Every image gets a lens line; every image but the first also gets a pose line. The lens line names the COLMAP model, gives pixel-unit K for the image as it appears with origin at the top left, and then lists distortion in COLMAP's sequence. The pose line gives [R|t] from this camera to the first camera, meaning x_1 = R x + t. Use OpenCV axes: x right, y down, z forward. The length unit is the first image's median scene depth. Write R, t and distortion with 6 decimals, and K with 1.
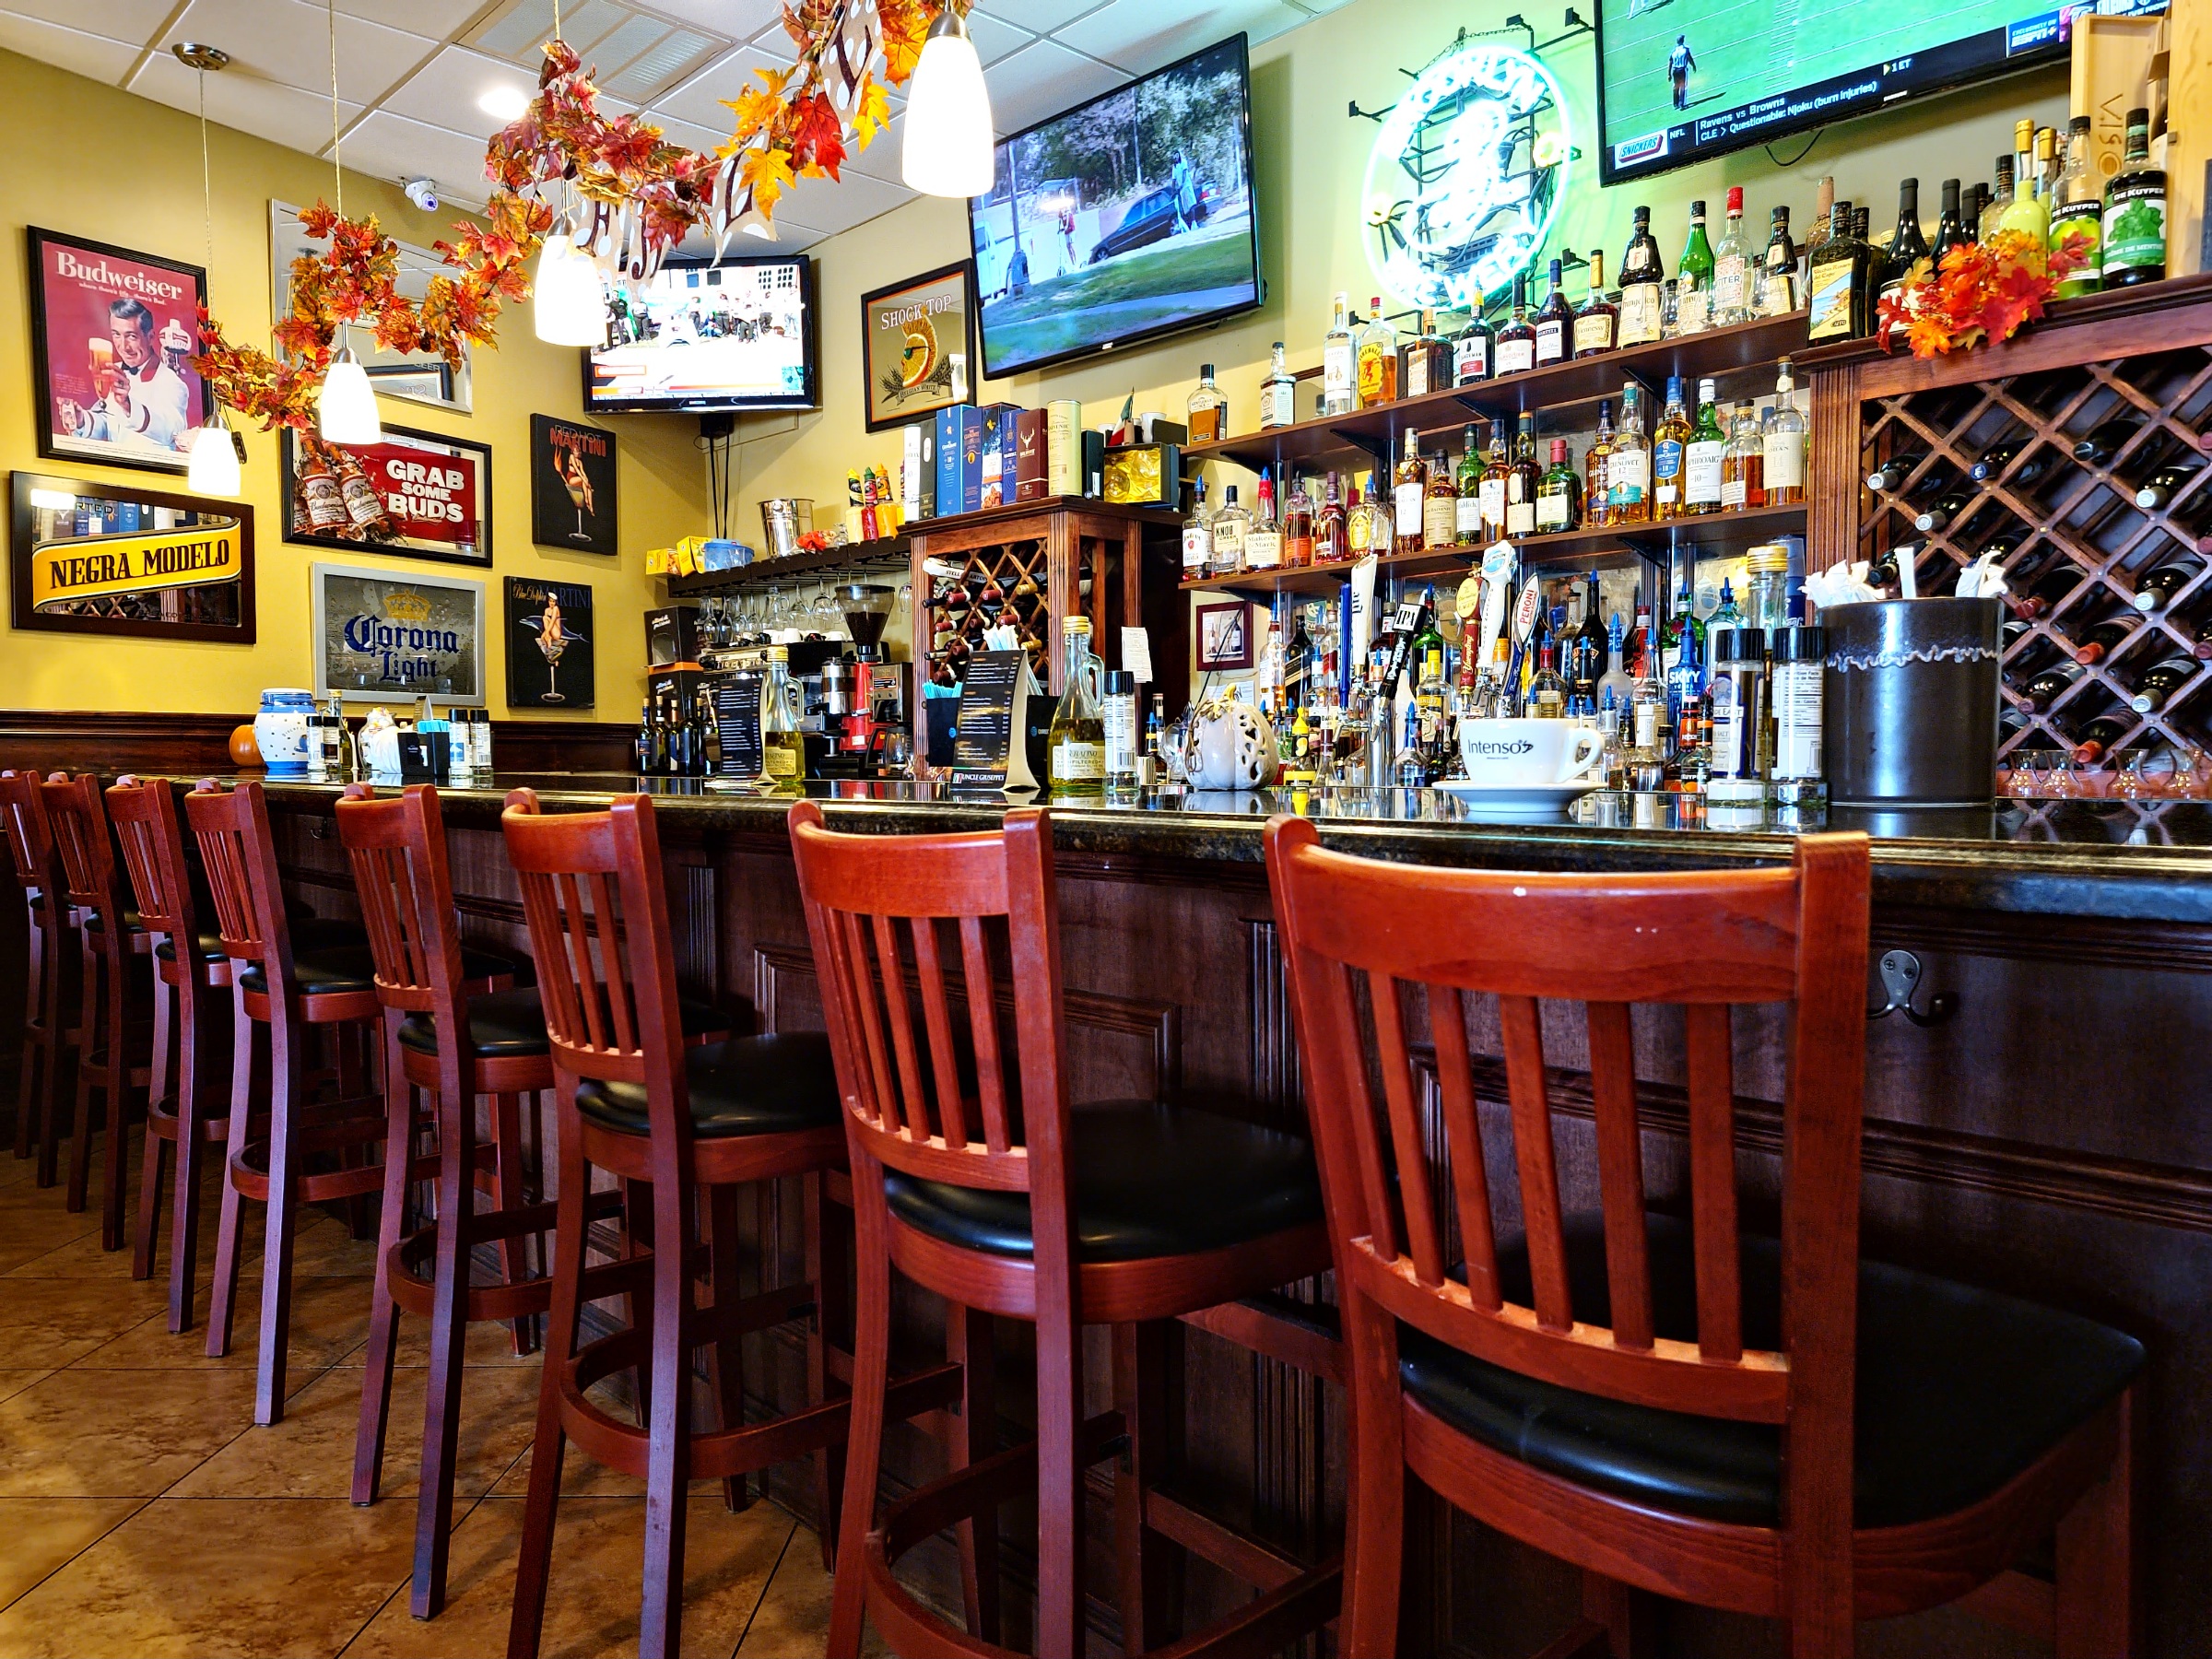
lens RADIAL K [[1562.0, 0, 1099.0], [0, 1562.0, 819.7], [0, 0, 1]] dist [0.000327, -0.003558]
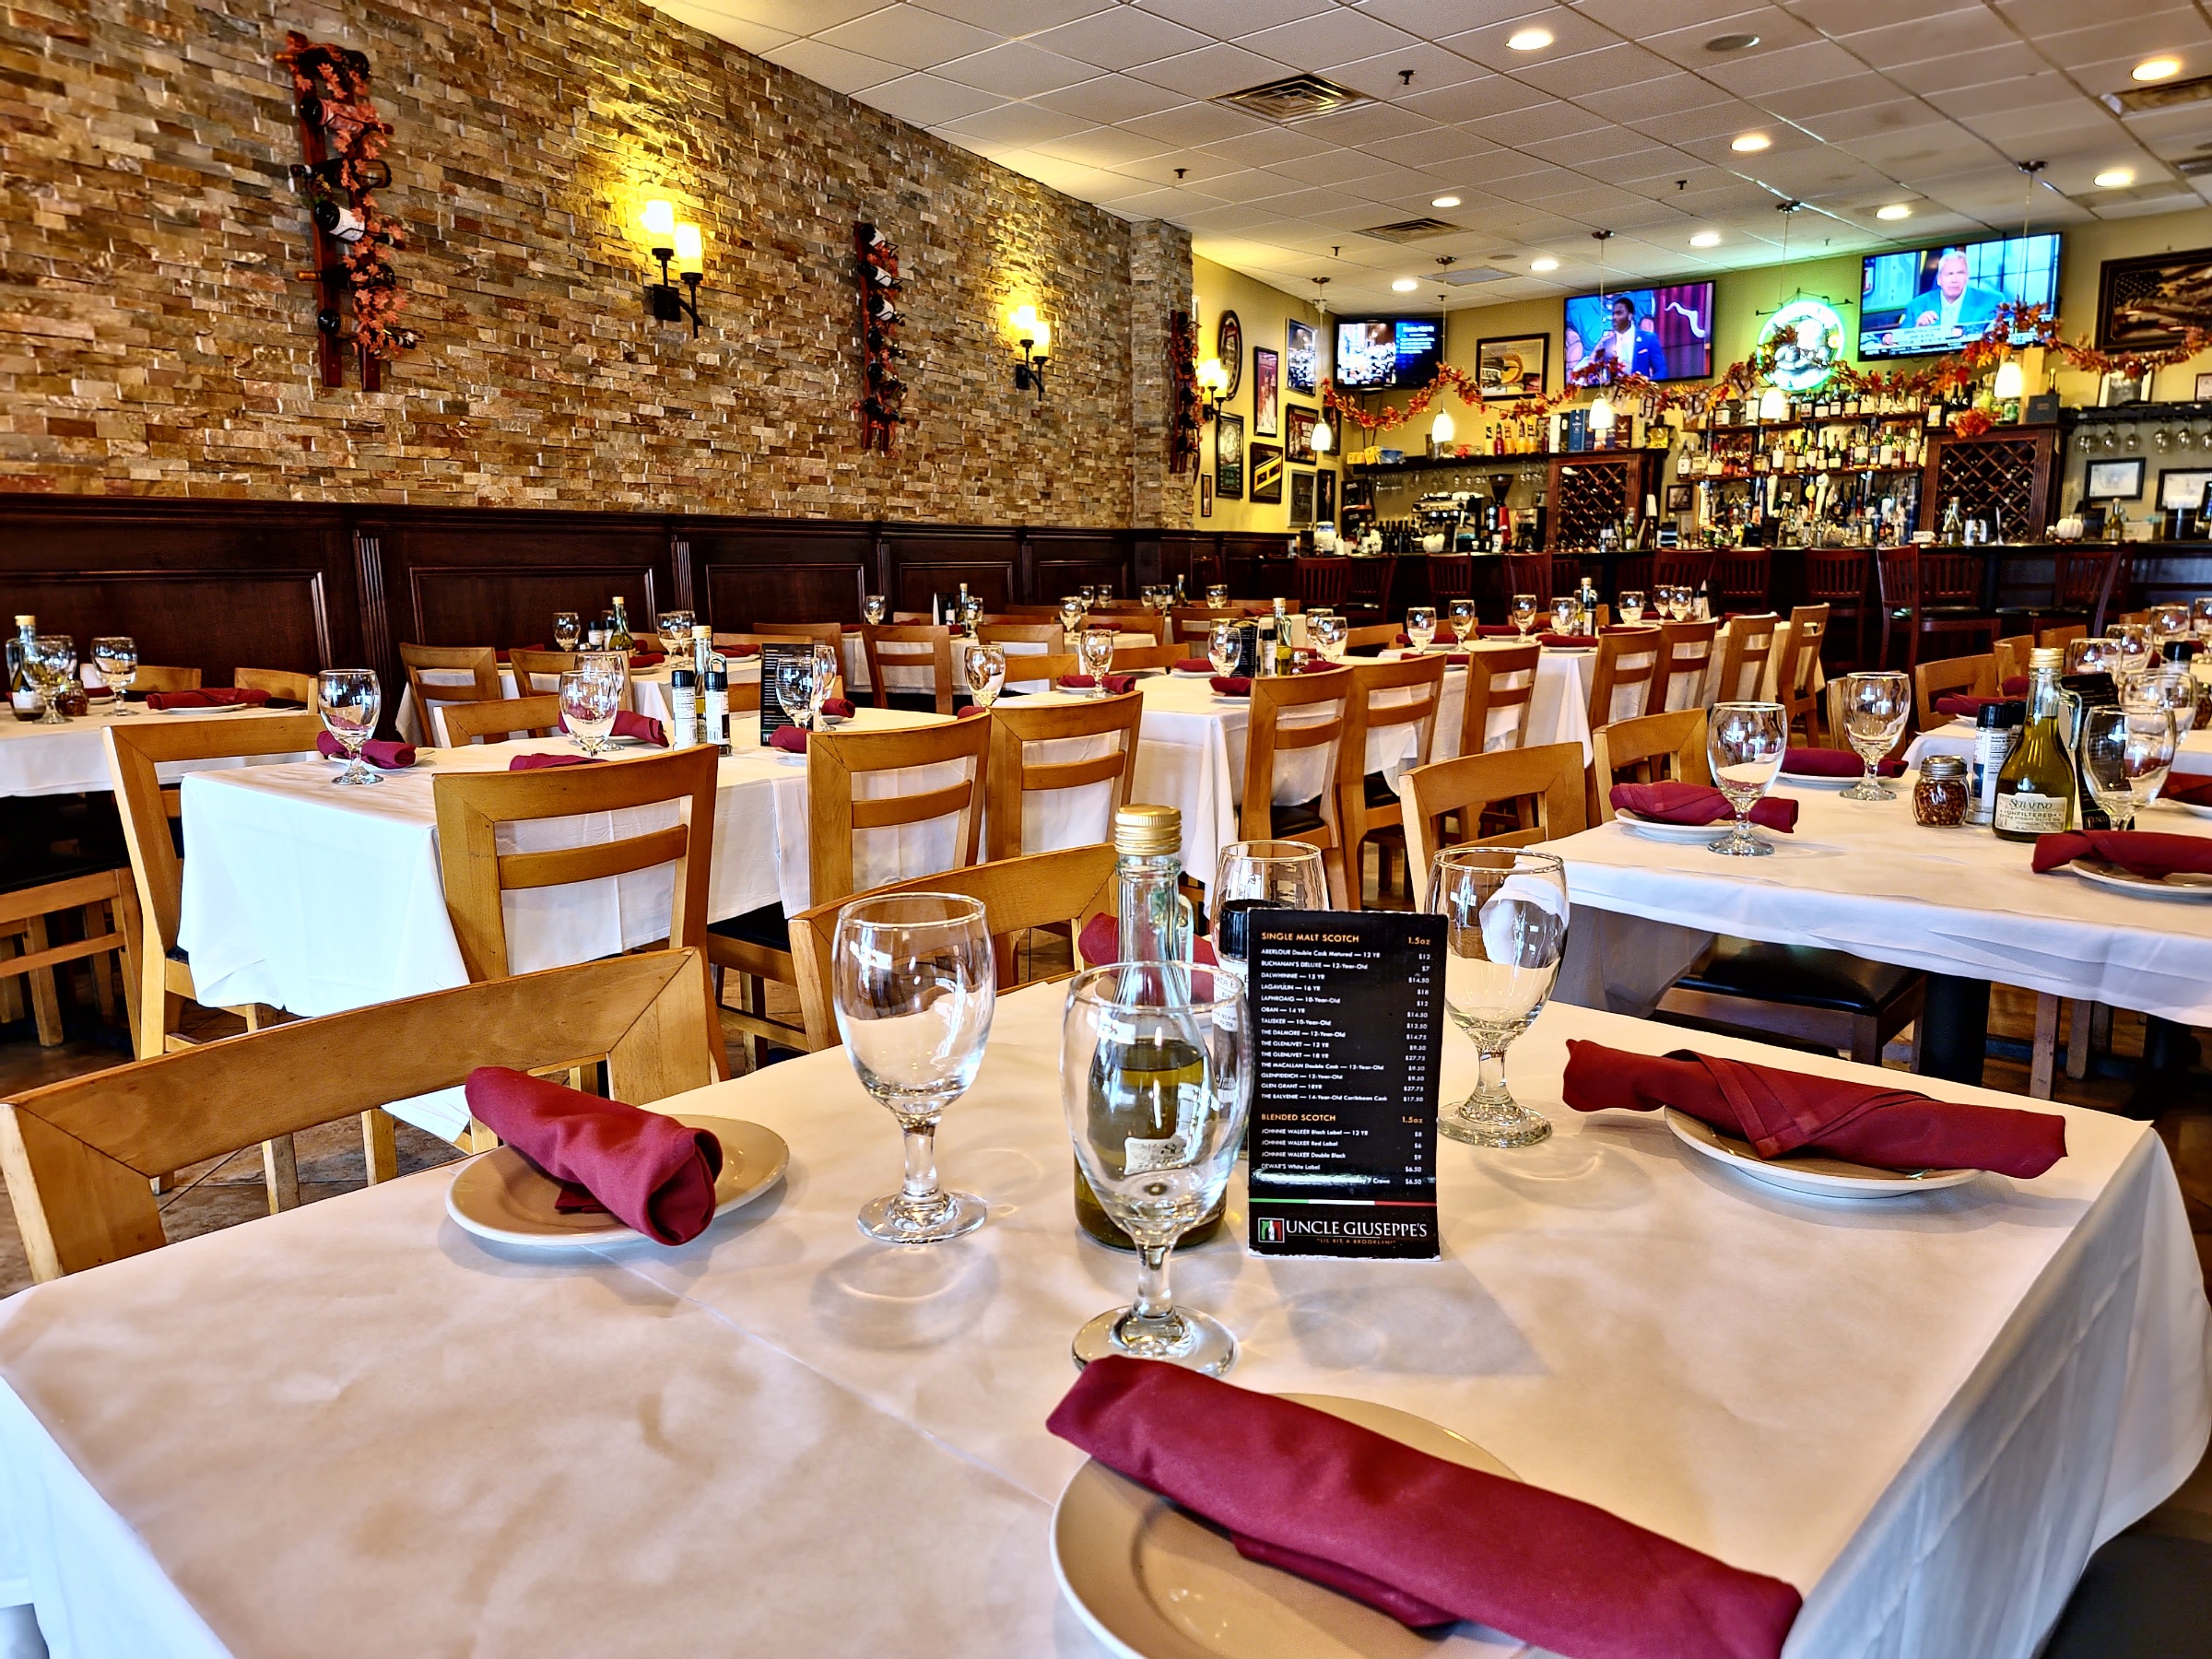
lens RADIAL K [[1562.0, 0, 1110.6], [0, 1562.0, 842.4], [0, 0, 1]] dist [0.000327, -0.003558]
pose [[0.996611, -0.027257, 0.077605, -1.439866], [0.016431, 0.990454, 0.136864, 0.109412], [-0.080595, -0.135125, 0.987545, -2.122487]]
